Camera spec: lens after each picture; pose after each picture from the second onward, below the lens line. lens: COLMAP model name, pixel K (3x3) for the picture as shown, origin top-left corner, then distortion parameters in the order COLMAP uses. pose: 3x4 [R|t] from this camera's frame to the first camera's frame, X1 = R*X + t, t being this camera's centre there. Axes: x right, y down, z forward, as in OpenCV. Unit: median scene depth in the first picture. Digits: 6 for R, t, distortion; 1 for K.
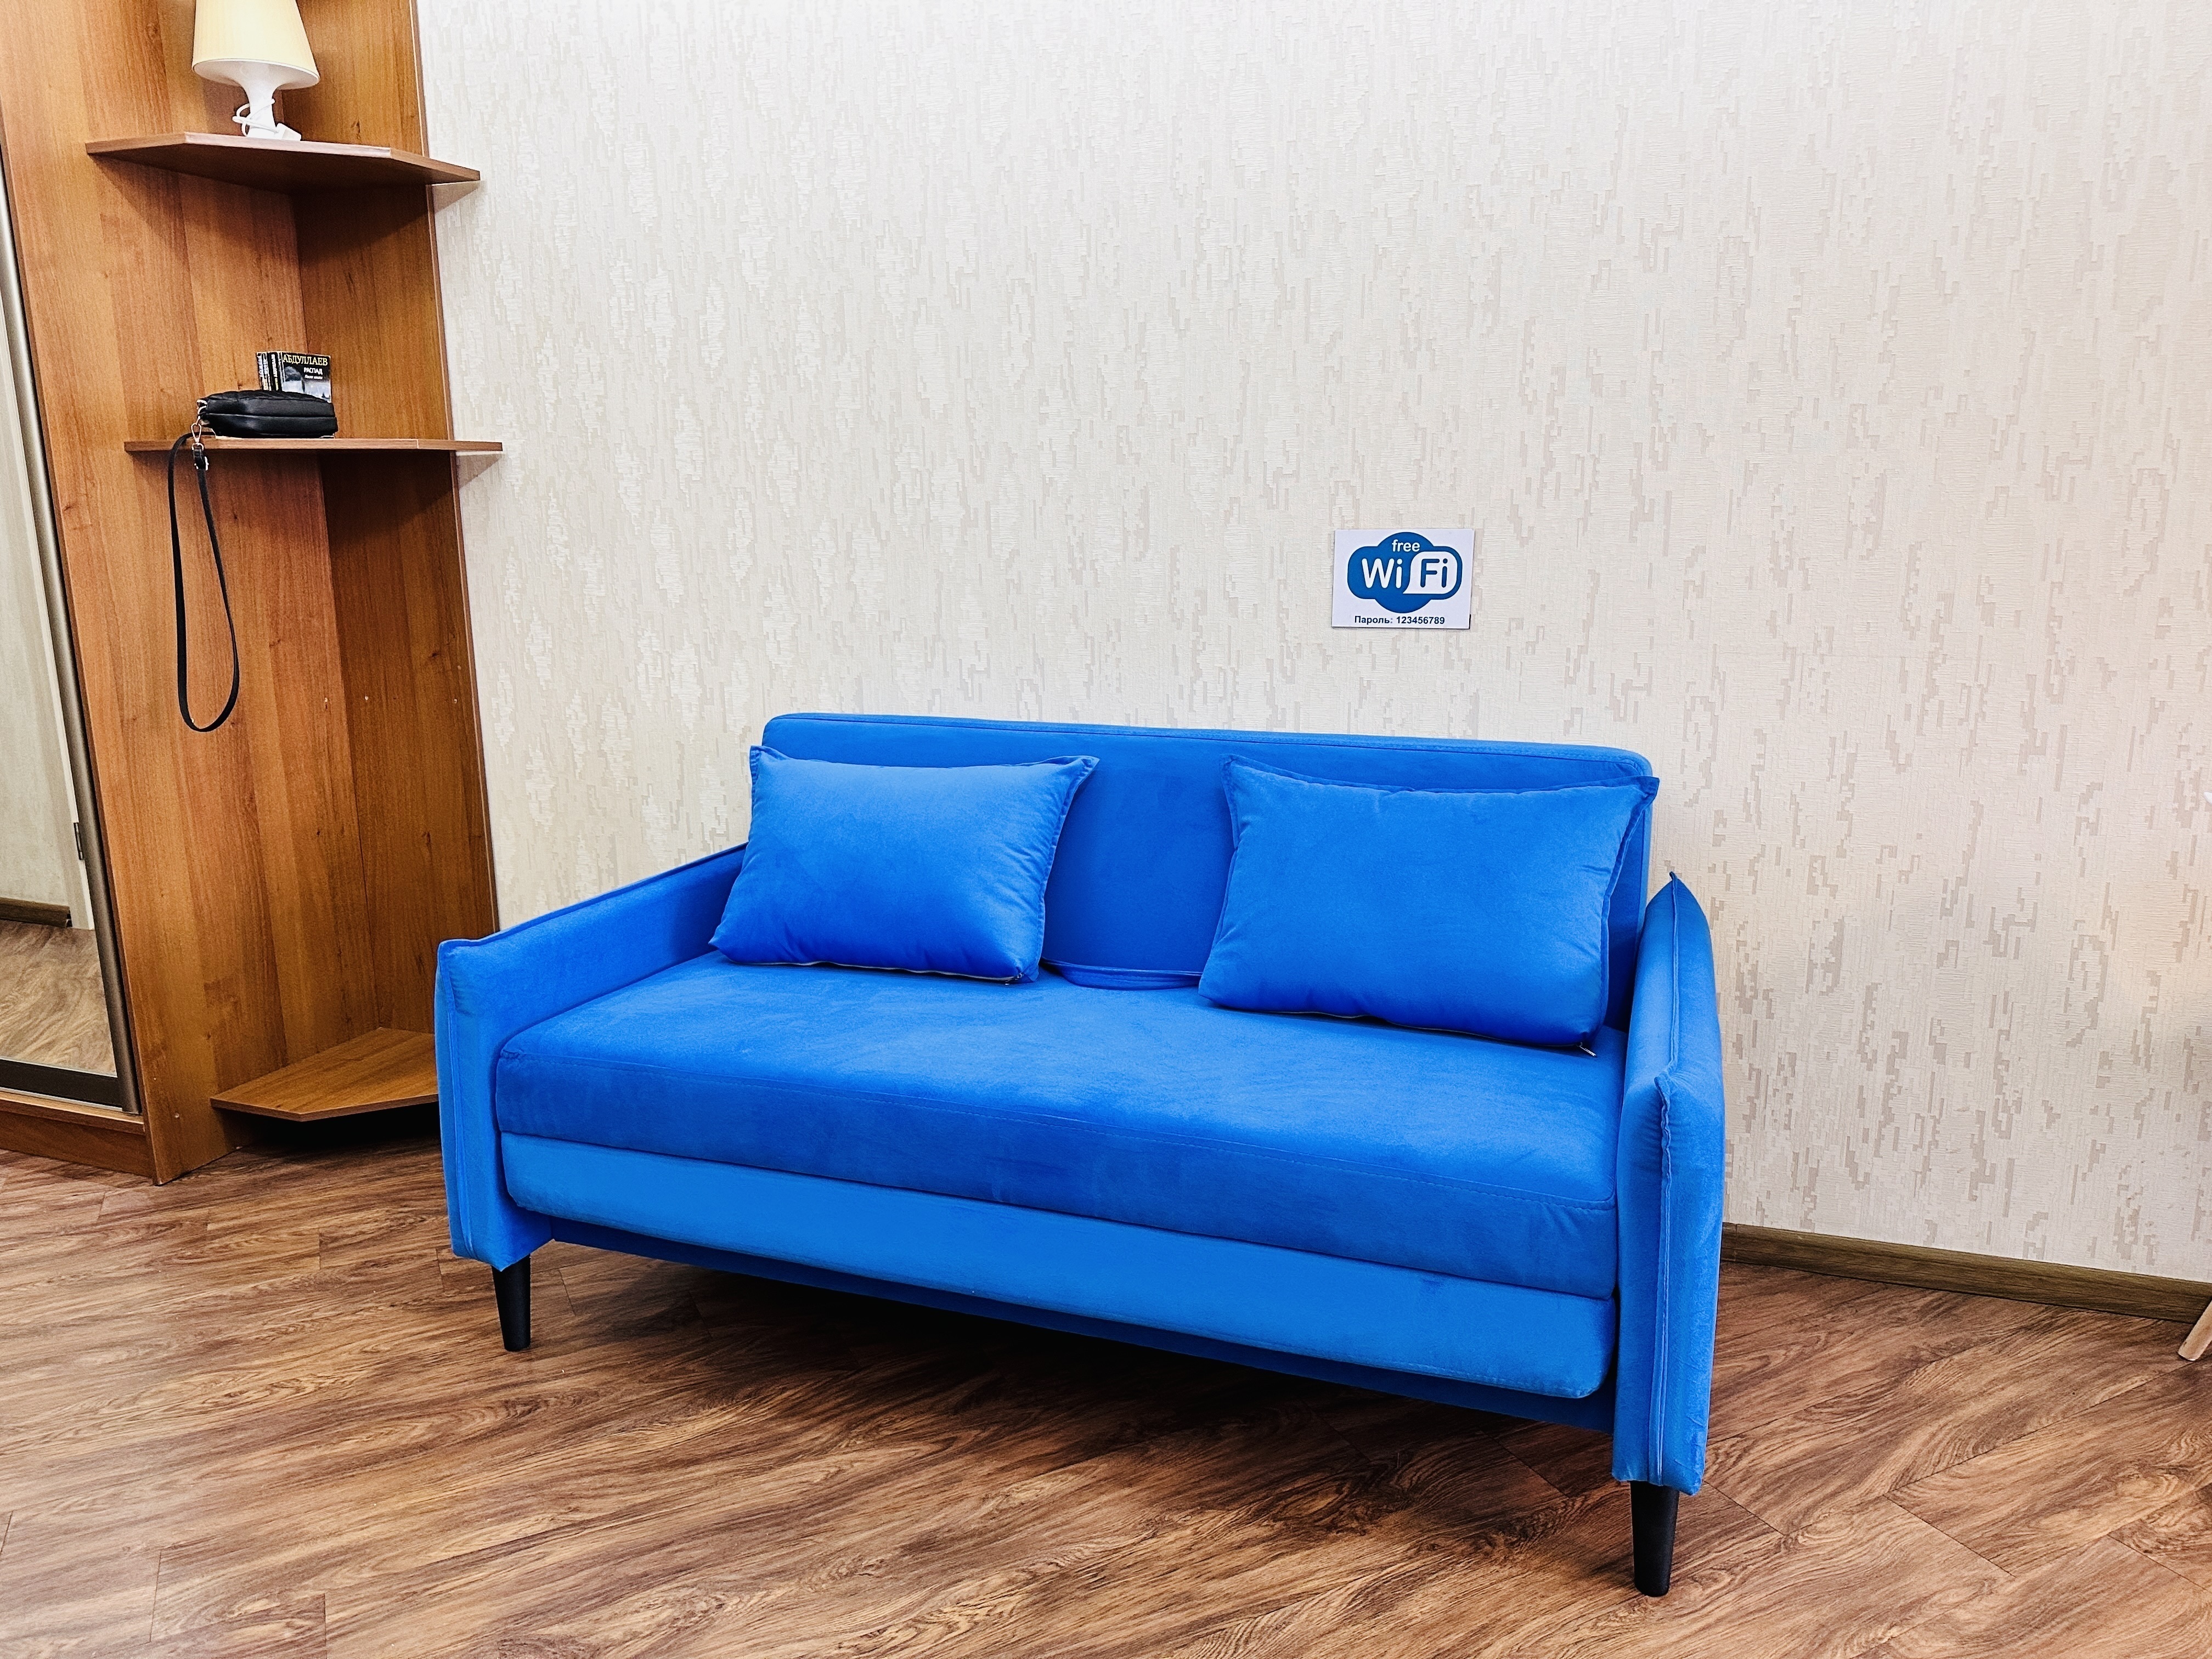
lens RADIAL K [[1551.5, 0, 1101.3], [0, 1551.5, 841.5], [0, 0, 1]] dist [0.047599, -0.062240]
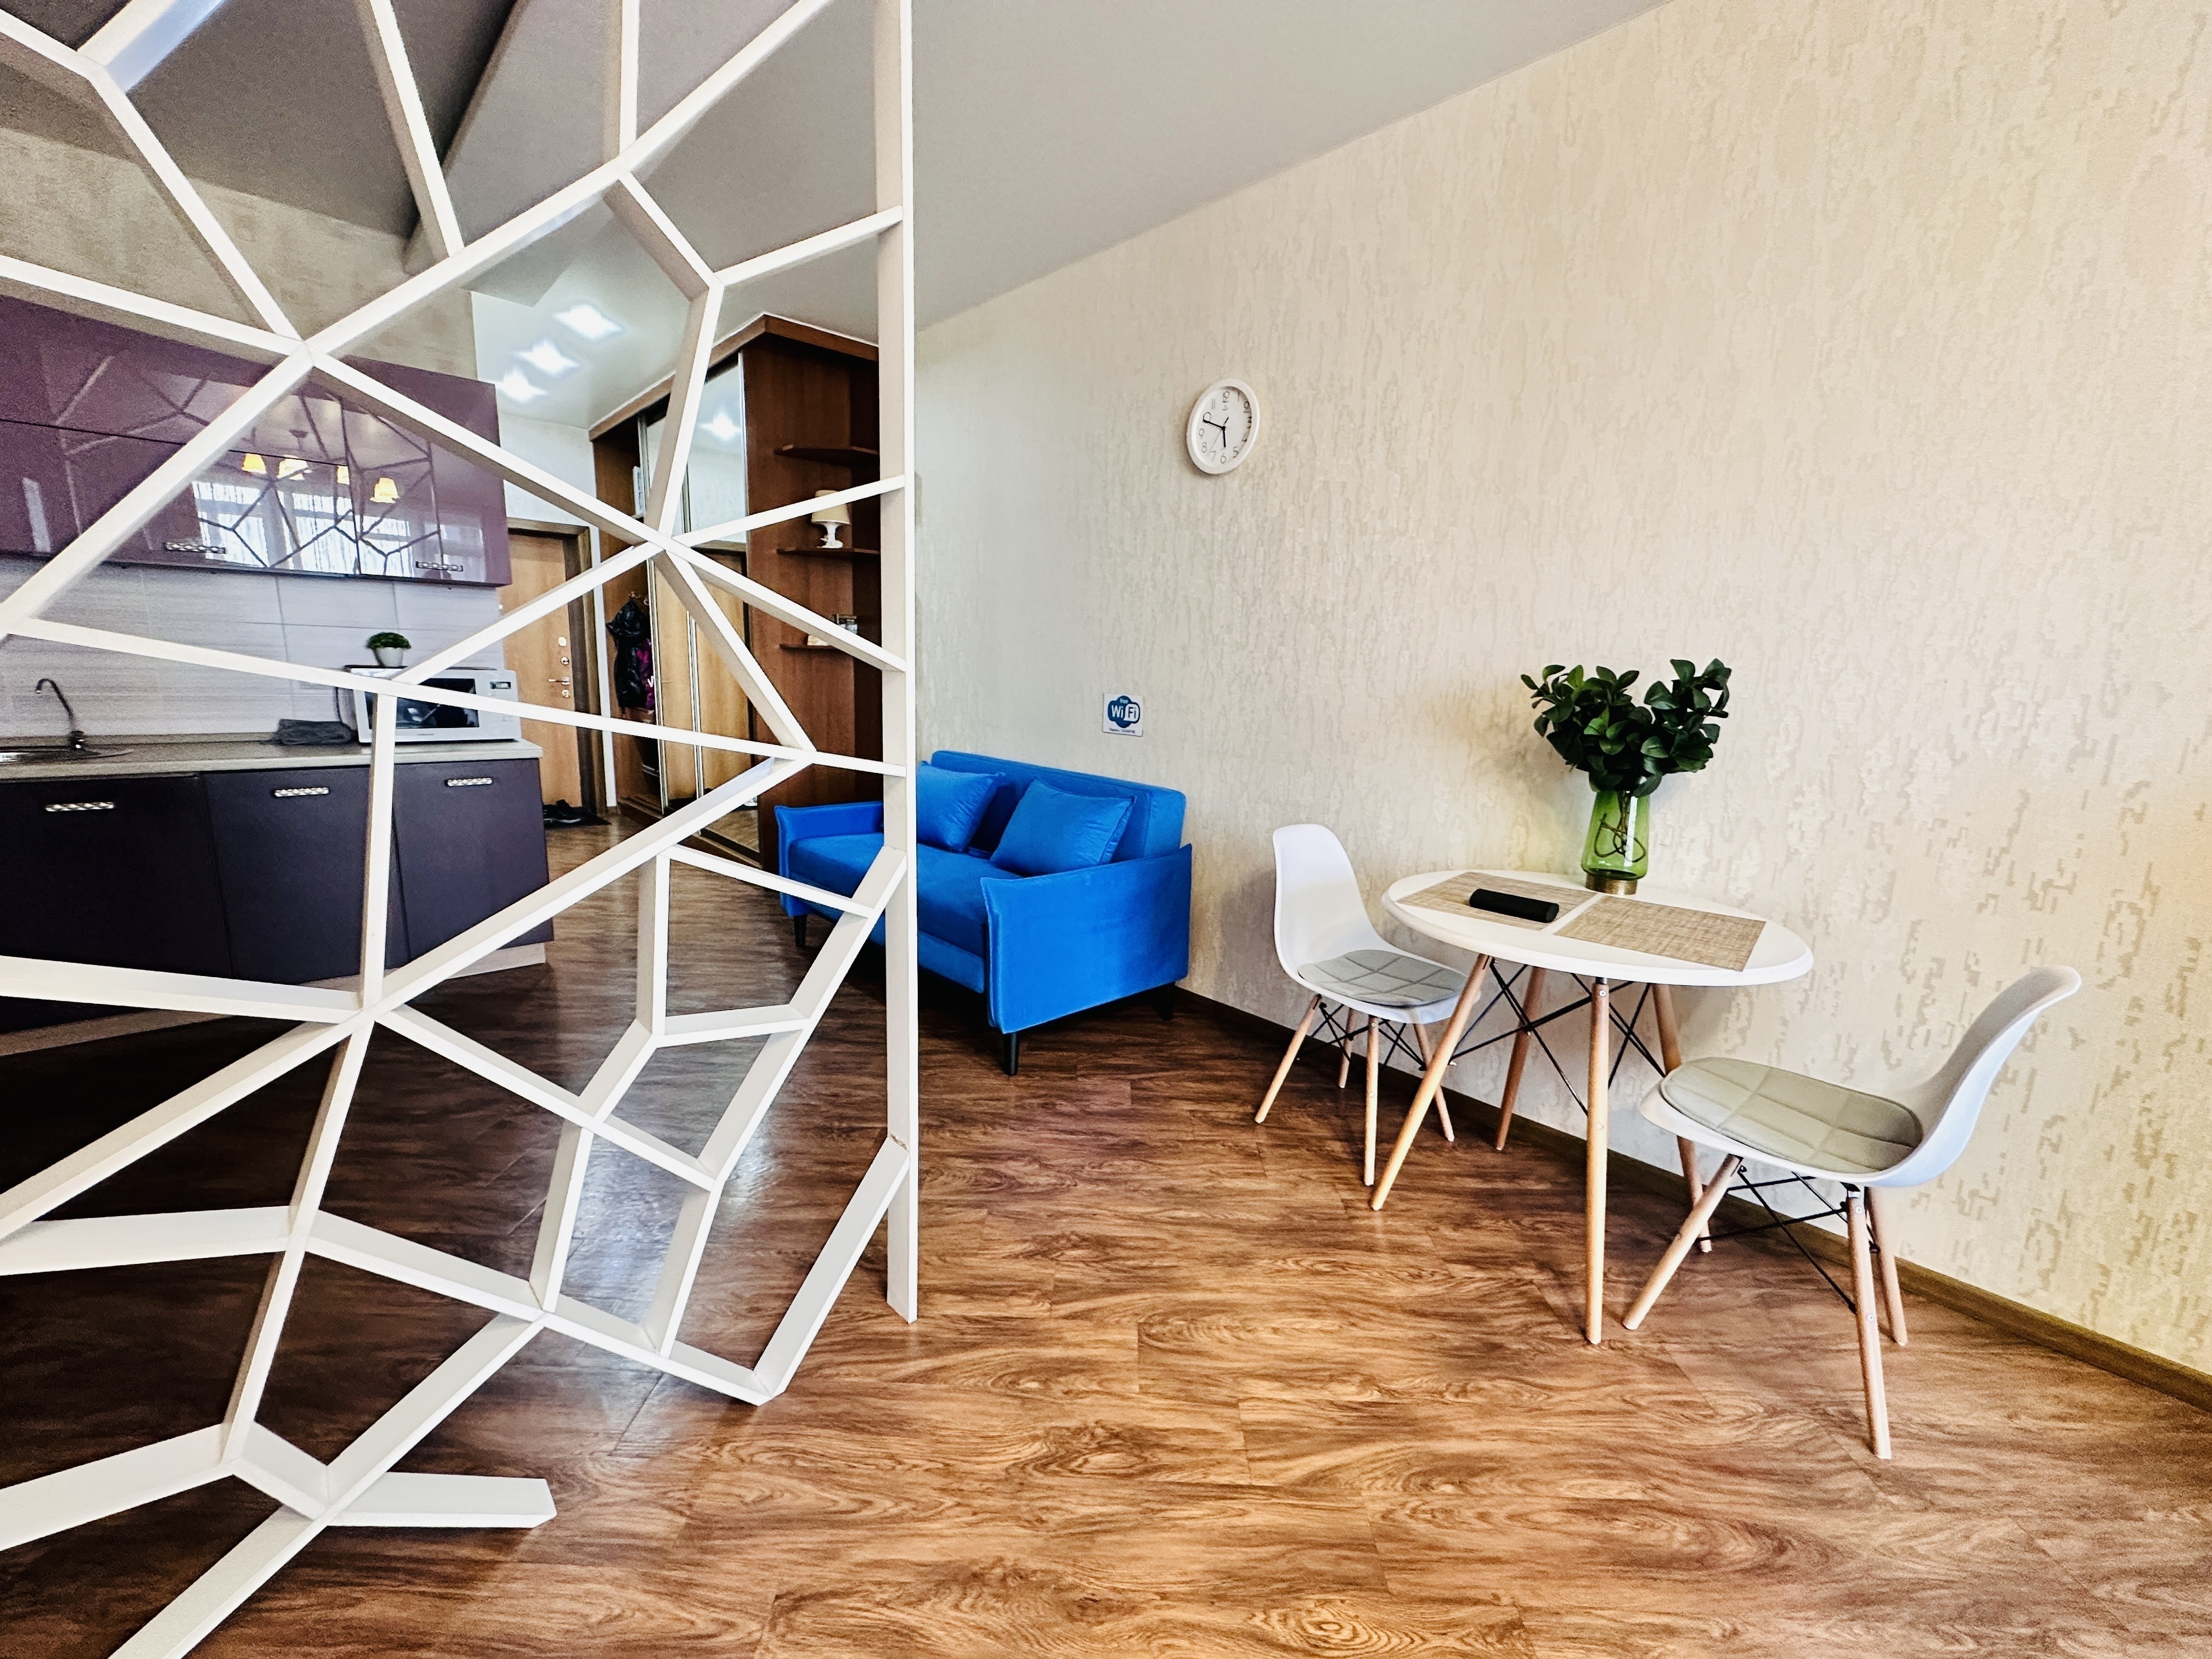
lens RADIAL K [[882.9, 0, 1104.3], [0, 882.9, 827.1], [0, 0, 1]] dist [-0.001790, 0.000351]
pose [[0.883590, 0.121135, -0.452321, 0.854011], [-0.134140, 0.990957, 0.003350, 0.008221], [0.448636, 0.057714, 0.891849, -0.265201]]
